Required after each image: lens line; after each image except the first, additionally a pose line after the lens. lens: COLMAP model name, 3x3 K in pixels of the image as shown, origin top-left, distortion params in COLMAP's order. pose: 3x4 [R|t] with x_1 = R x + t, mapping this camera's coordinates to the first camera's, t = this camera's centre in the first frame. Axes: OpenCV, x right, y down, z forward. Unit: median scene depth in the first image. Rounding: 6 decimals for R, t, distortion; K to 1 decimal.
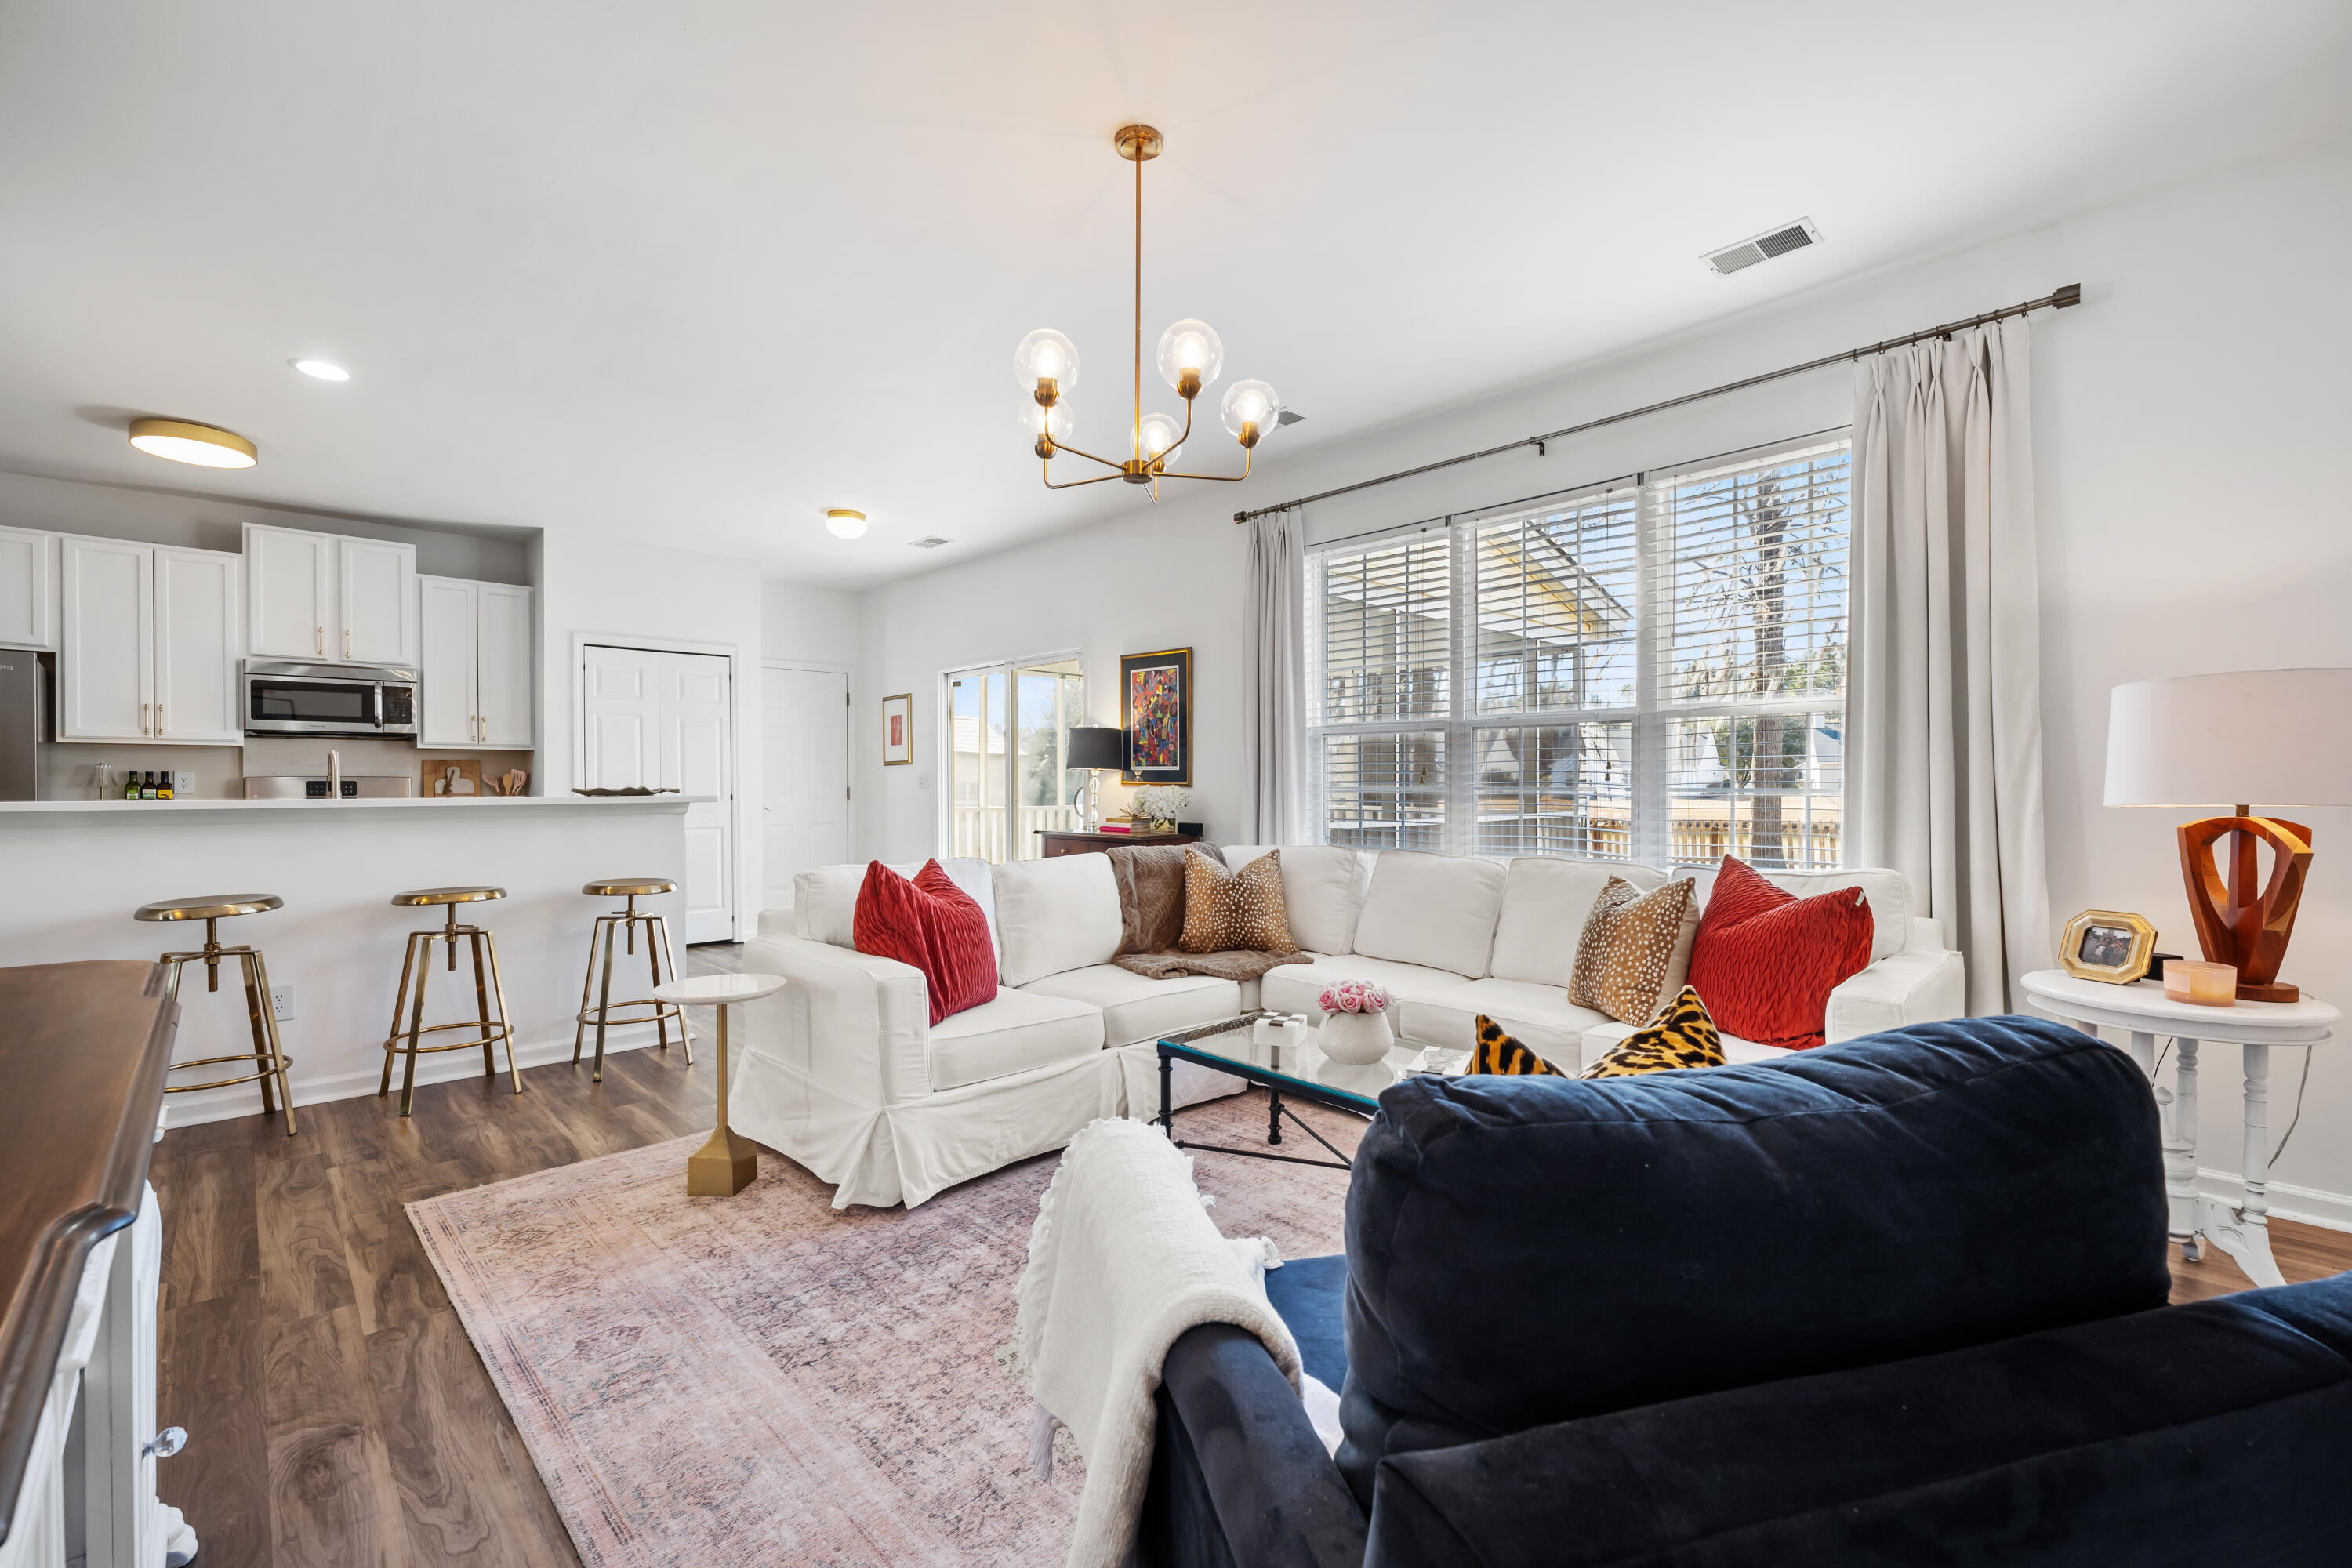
lens RADIAL K [[971.0, 0, 1169.6], [0, 971.0, 787.5], [0, 0, 1]] dist [0.000203, -0.000195]
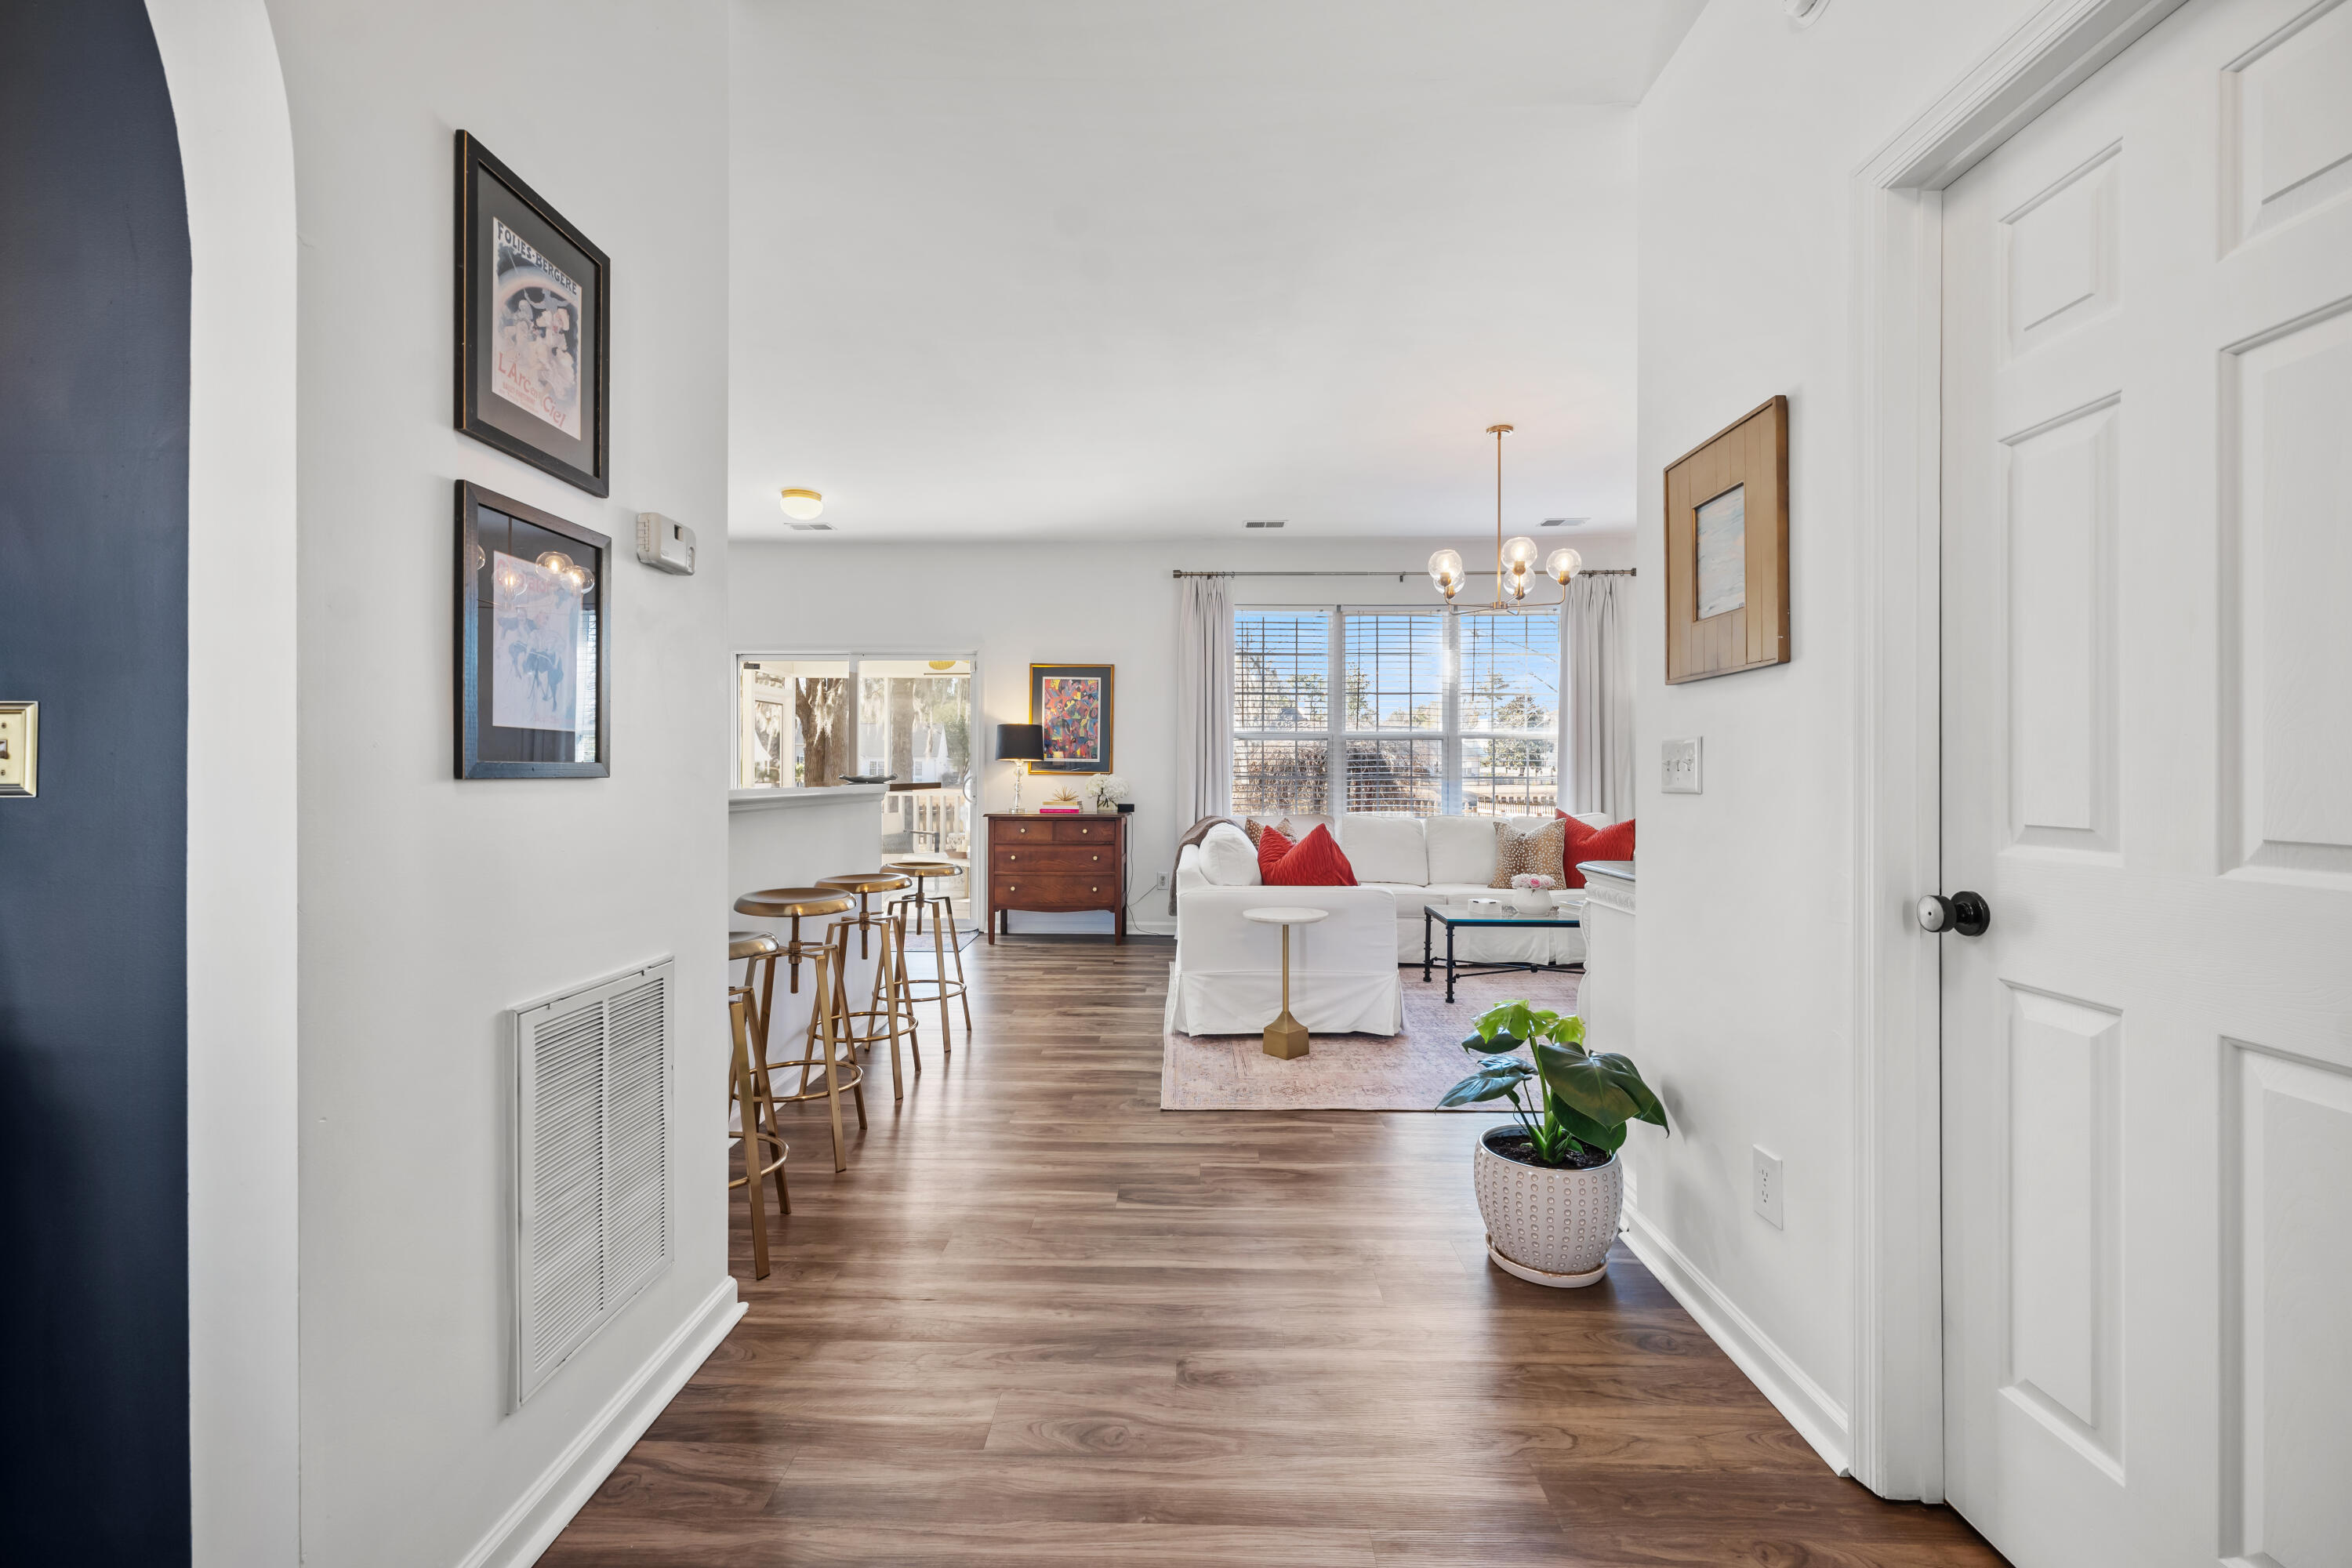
lens RADIAL K [[968.7, 0, 1171.8], [0, 968.7, 776.6], [0, 0, 1]] dist [0.001292, -0.000066]
pose [[0.710931, 0.001574, 0.703260, -1.539731], [-0.000946, 0.999999, -0.001282, 0.004544], [-0.703261, 0.000246, 0.710932, 0.100550]]
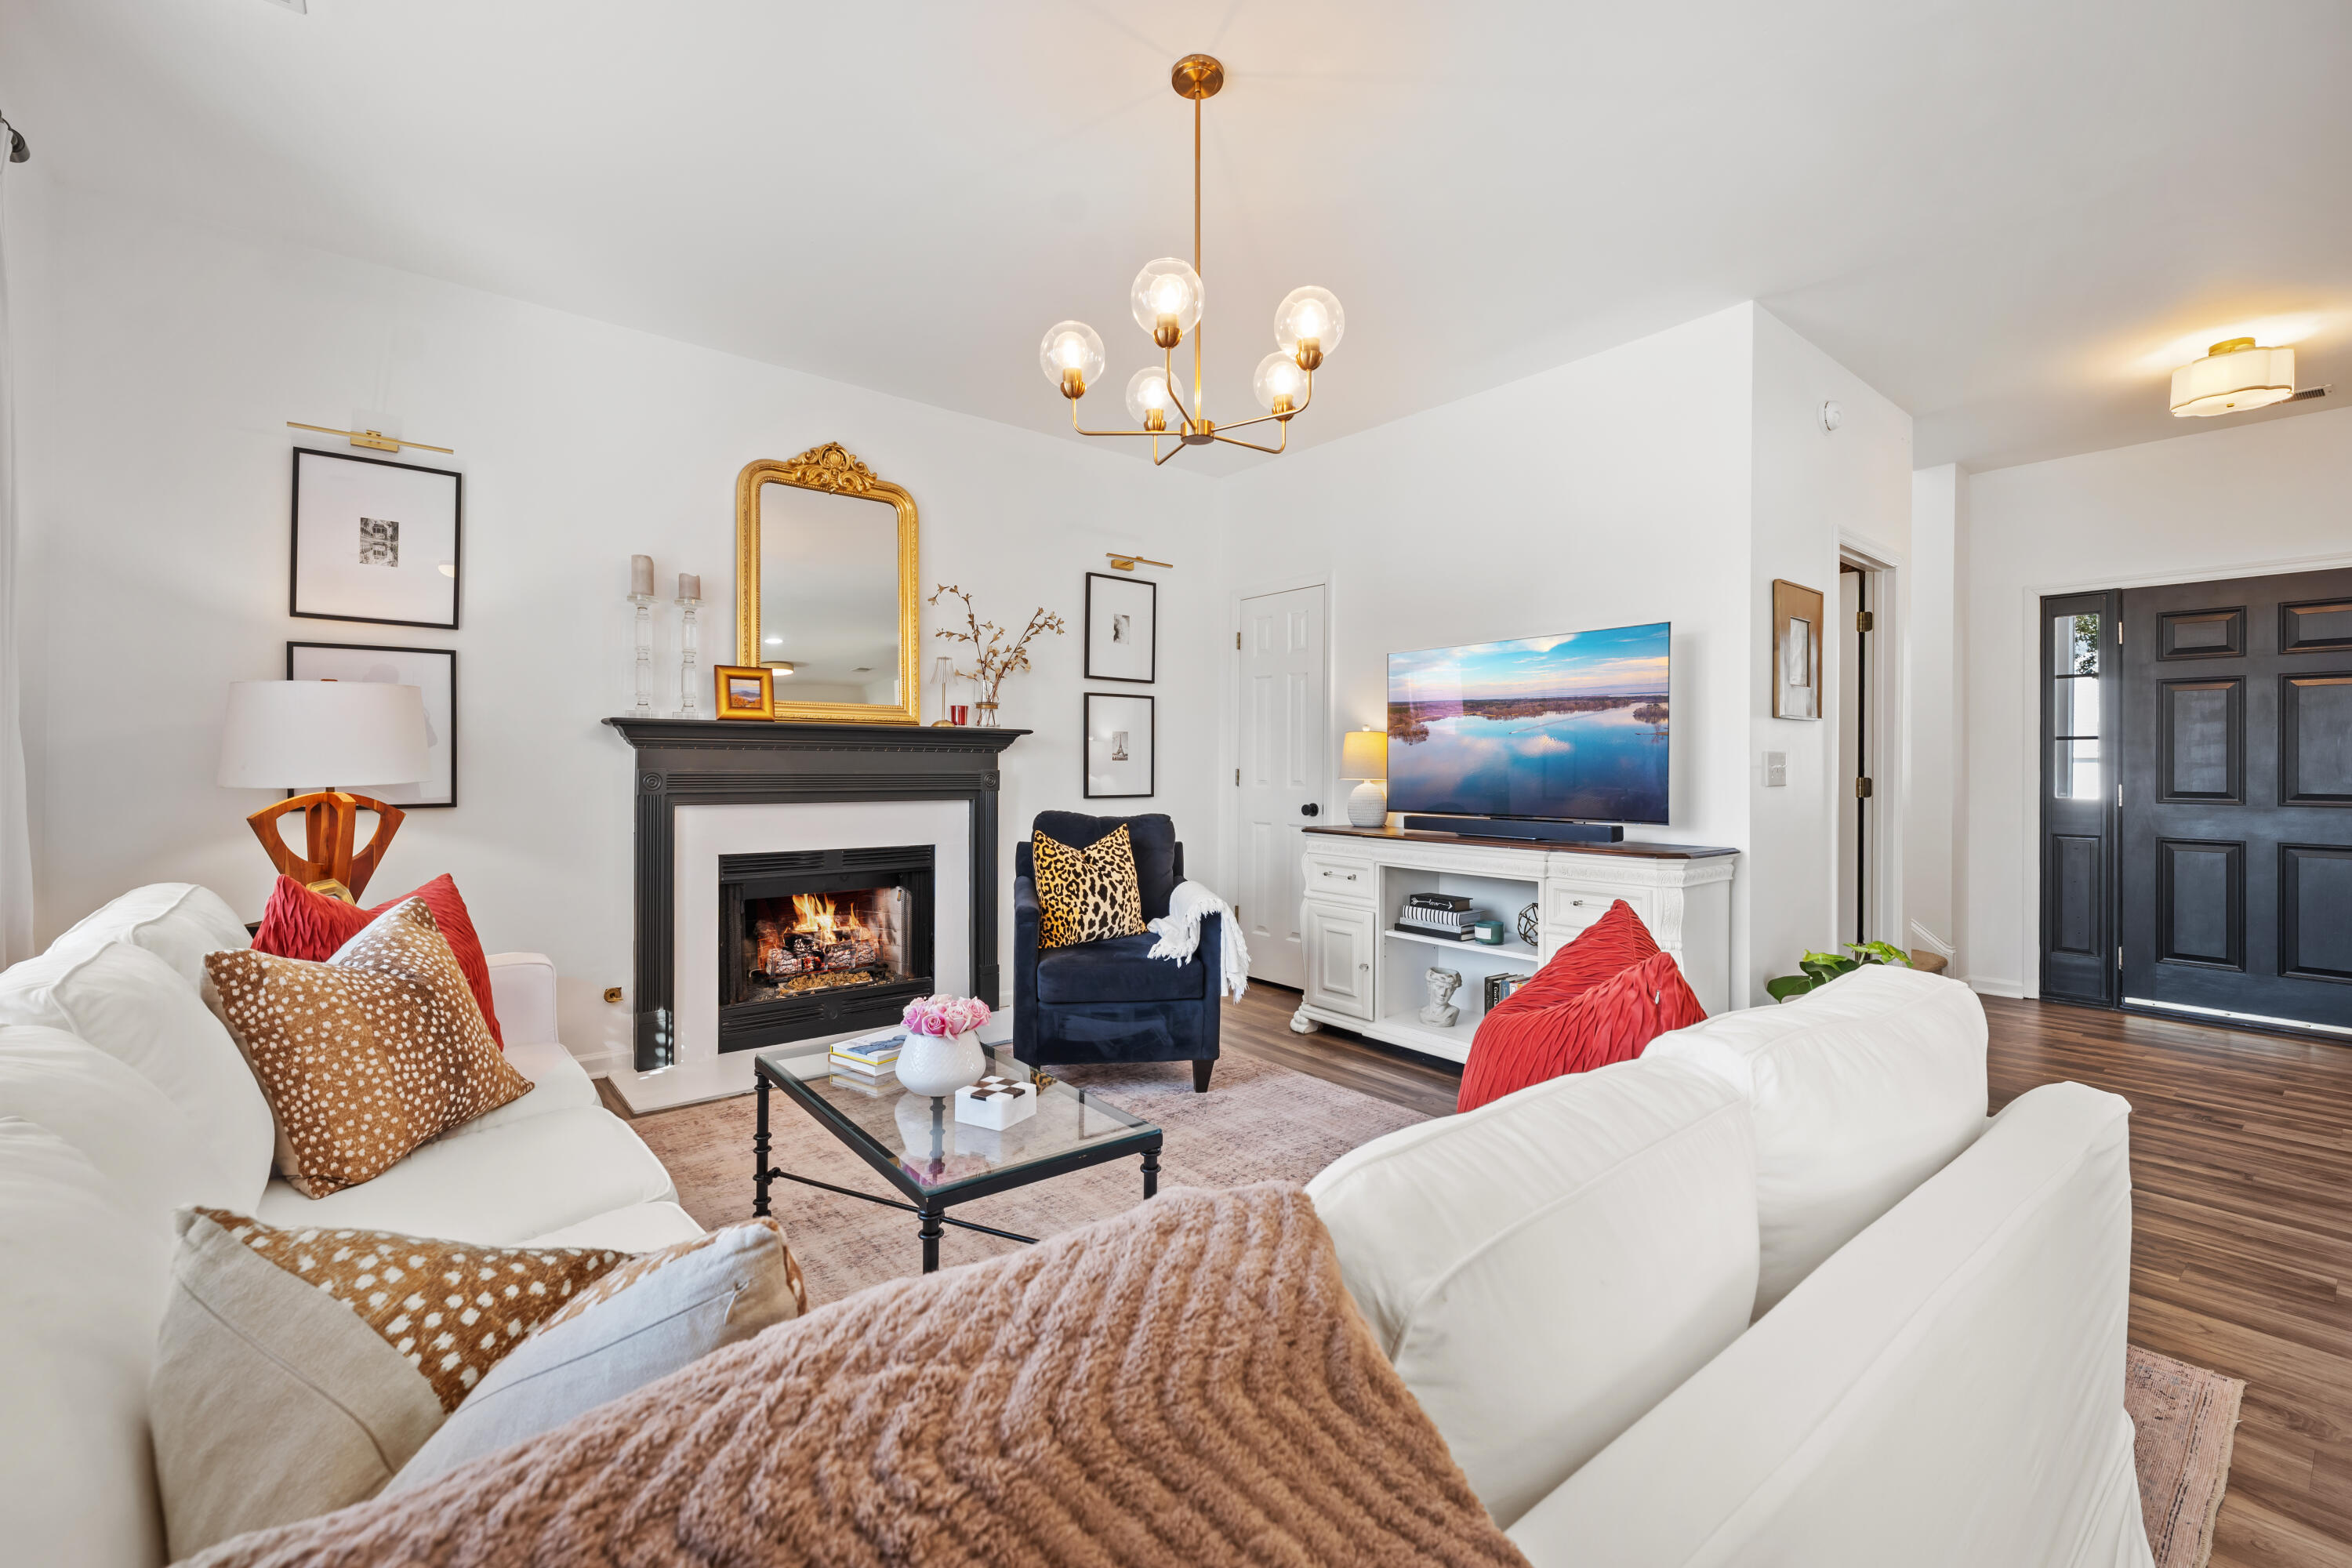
lens RADIAL K [[981.0, 0, 1169.5], [0, 981.0, 761.1], [0, 0, 1]] dist [0.012337, -0.000454]
pose [[-0.995645, -0.004729, 0.093110, -0.083421], [-0.004817, 0.999988, -0.000720, -0.012945], [-0.093106, -0.001165, -0.995656, 1.662208]]
